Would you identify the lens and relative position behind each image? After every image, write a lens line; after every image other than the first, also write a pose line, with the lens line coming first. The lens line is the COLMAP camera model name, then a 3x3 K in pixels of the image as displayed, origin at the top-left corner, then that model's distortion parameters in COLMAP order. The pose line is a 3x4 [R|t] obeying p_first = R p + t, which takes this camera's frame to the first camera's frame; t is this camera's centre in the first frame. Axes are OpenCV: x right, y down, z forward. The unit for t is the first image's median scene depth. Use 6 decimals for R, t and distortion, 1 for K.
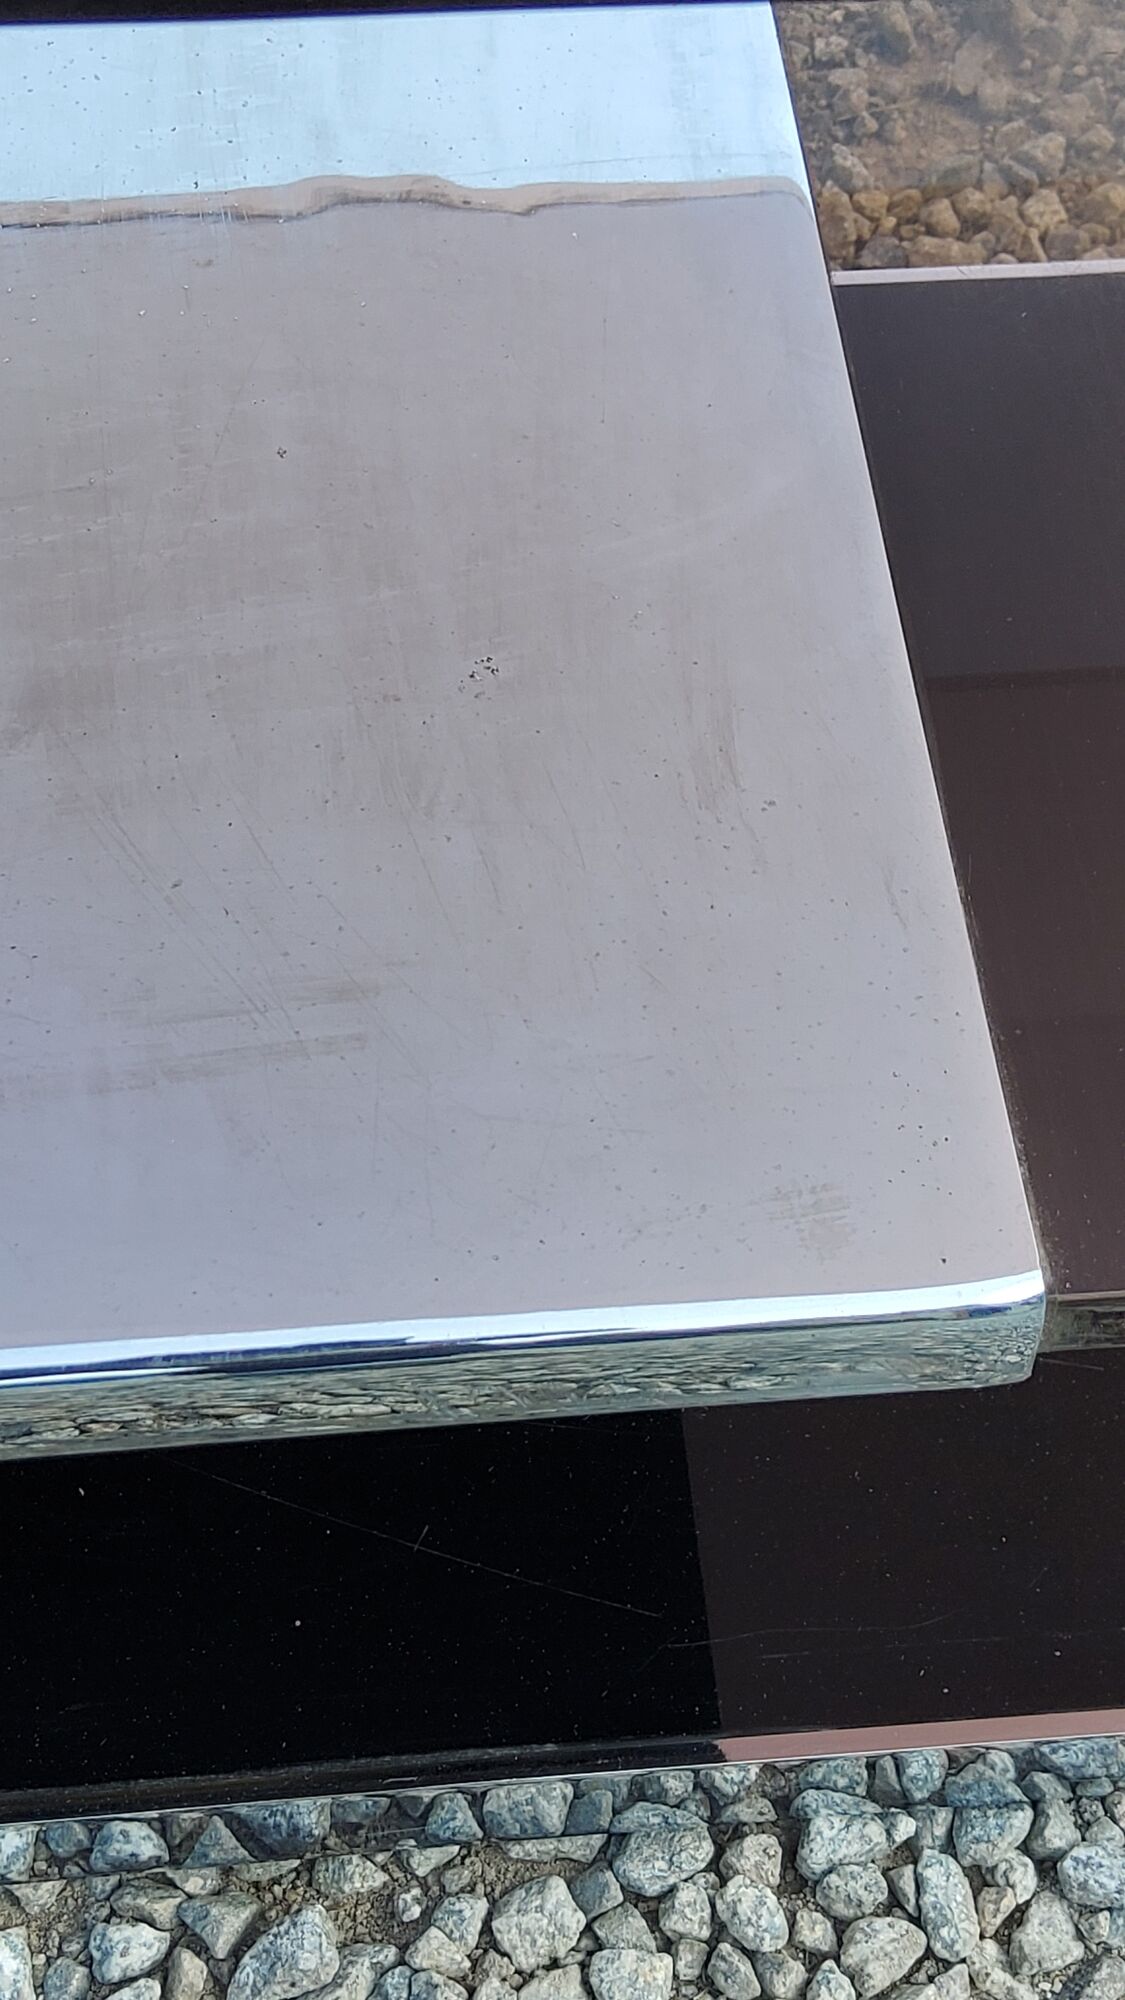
lens RADIAL K [[2951.6, 0, 579.3], [0, 2951.6, 978.4], [0, 0, 1]] dist [0.091141, 0.000000]
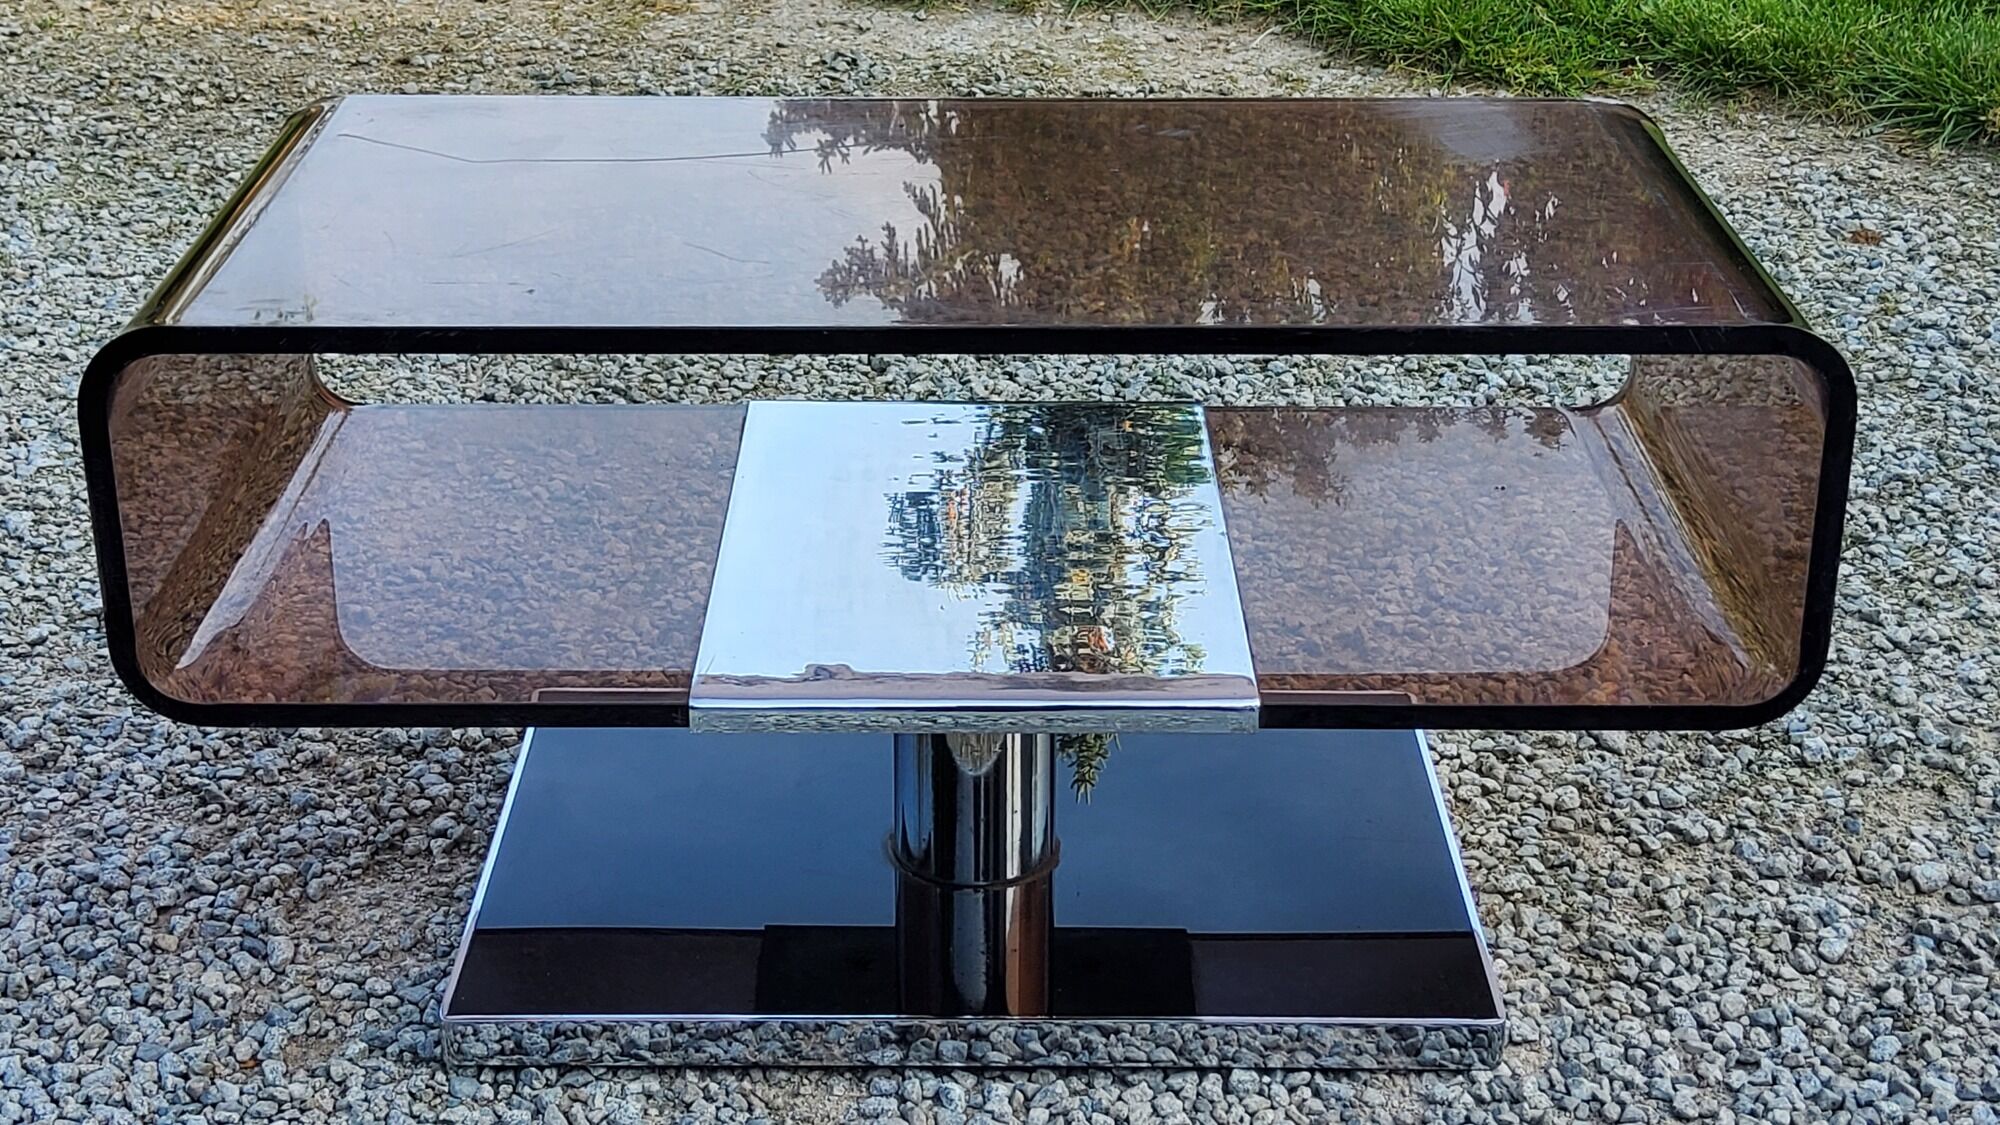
lens RADIAL K [[2951.6, 0, 979.9], [0, 2951.6, 562.5], [0, 0, 1]] dist [0.091141, 0.000000]
pose [[0.994784, 0.015560, -0.100806, 0.116554], [-0.065019, 0.858213, -0.509158, 1.351784], [0.078590, 0.513057, 0.854749, -1.745988]]
